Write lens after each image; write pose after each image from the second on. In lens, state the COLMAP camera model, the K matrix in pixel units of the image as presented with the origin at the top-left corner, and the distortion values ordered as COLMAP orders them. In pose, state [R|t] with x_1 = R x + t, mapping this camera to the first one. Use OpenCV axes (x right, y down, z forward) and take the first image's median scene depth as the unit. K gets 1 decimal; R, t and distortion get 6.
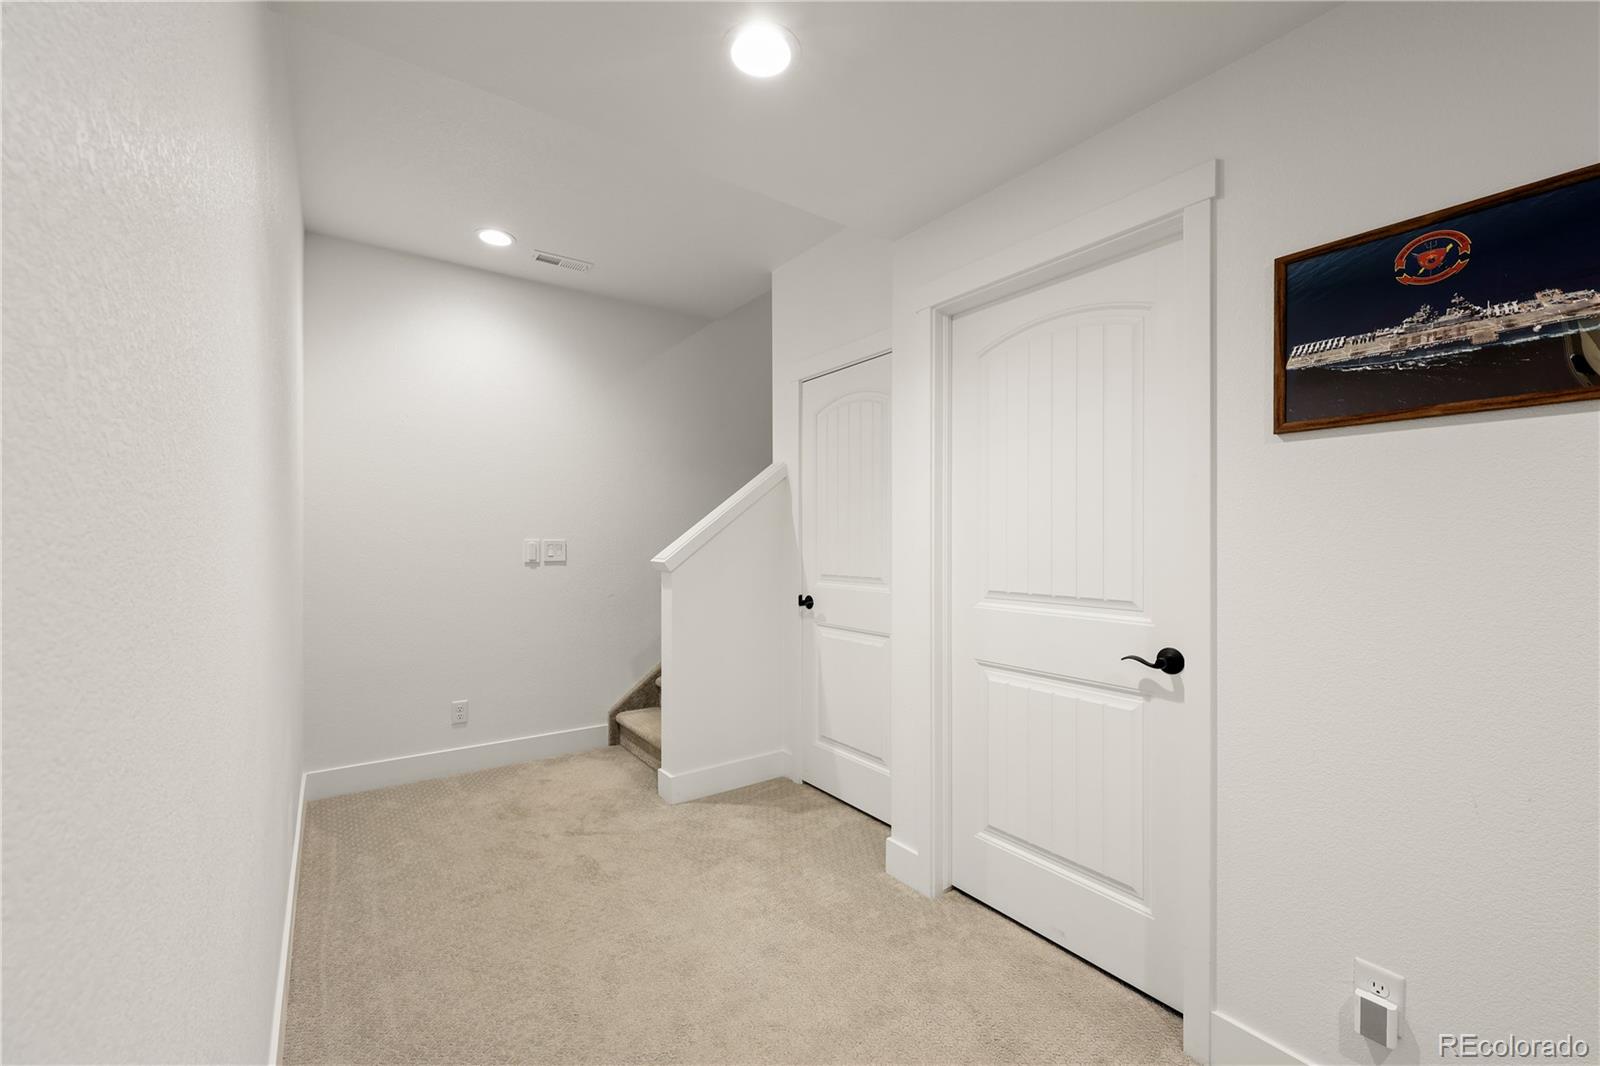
lens RADIAL K [[655.5, 0, 796.6], [0, 655.5, 528.3], [0, 0, 1]] dist [0.000728, -0.000350]
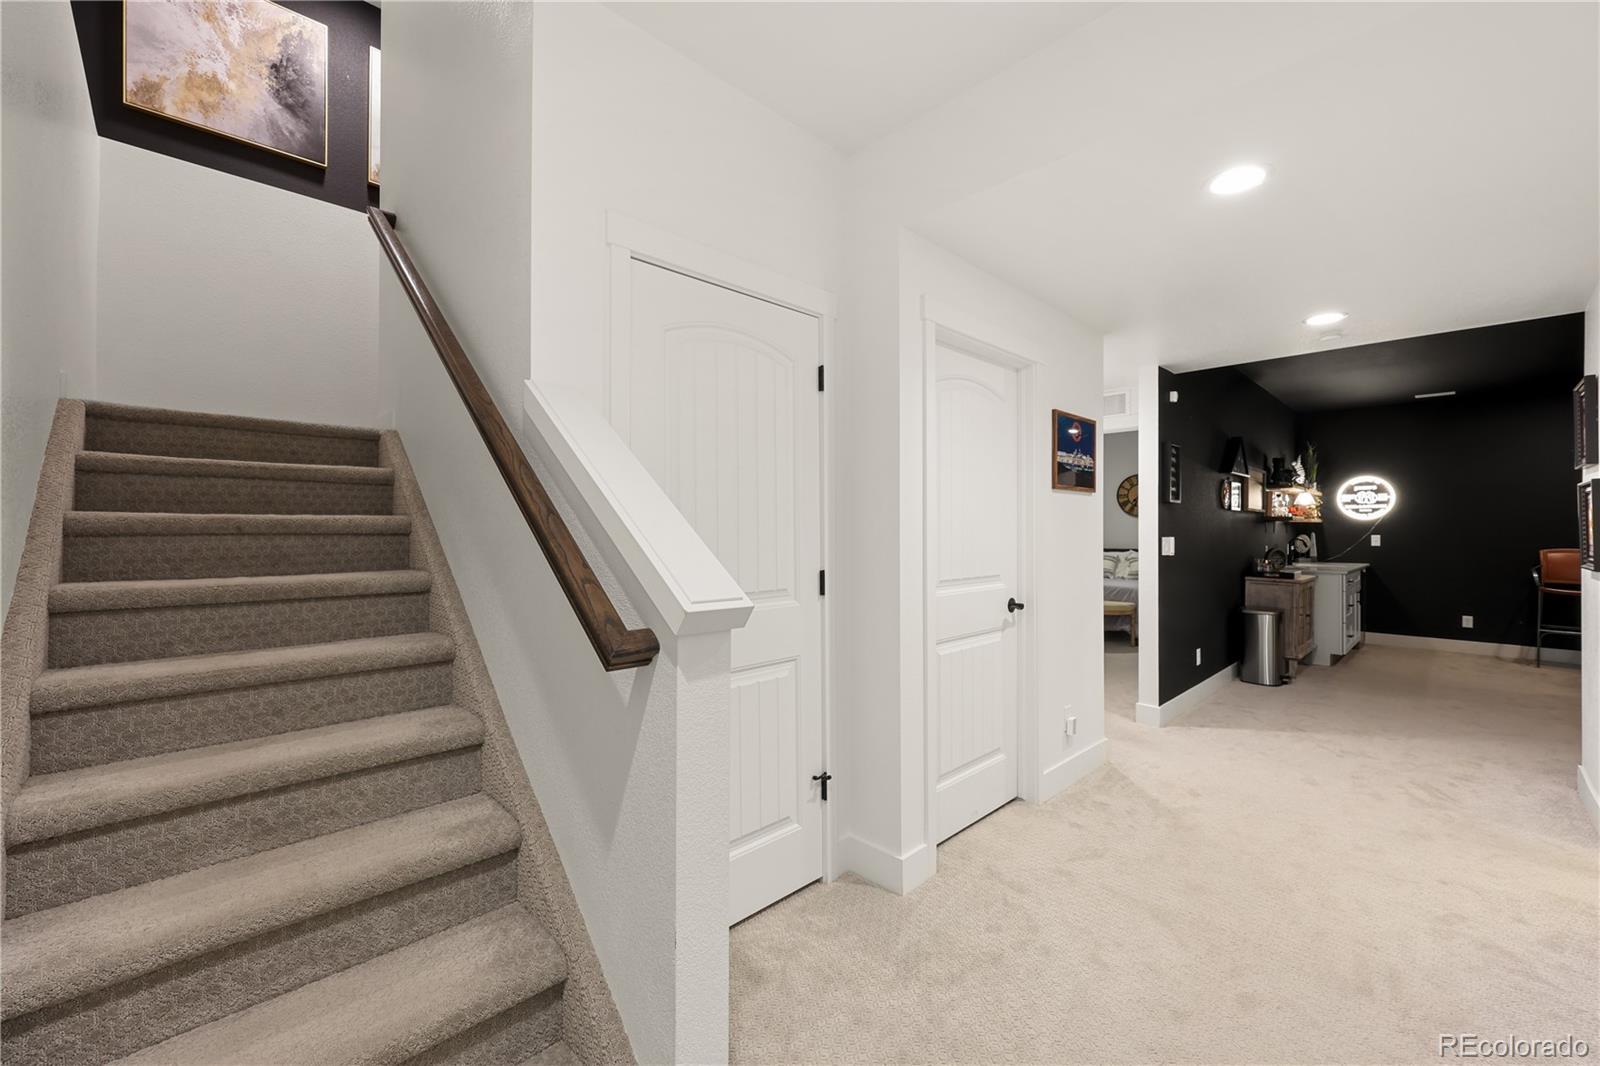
lens RADIAL K [[645.9, 0, 793.4], [0, 645.9, 524.3], [0, 0, 1]] dist [0.001109, -0.000150]
pose [[-0.162359, 0.002849, 0.986728, -0.904765], [-0.021494, 0.999748, -0.006423, 0.004100], [-0.986498, -0.022252, -0.162257, 1.582556]]
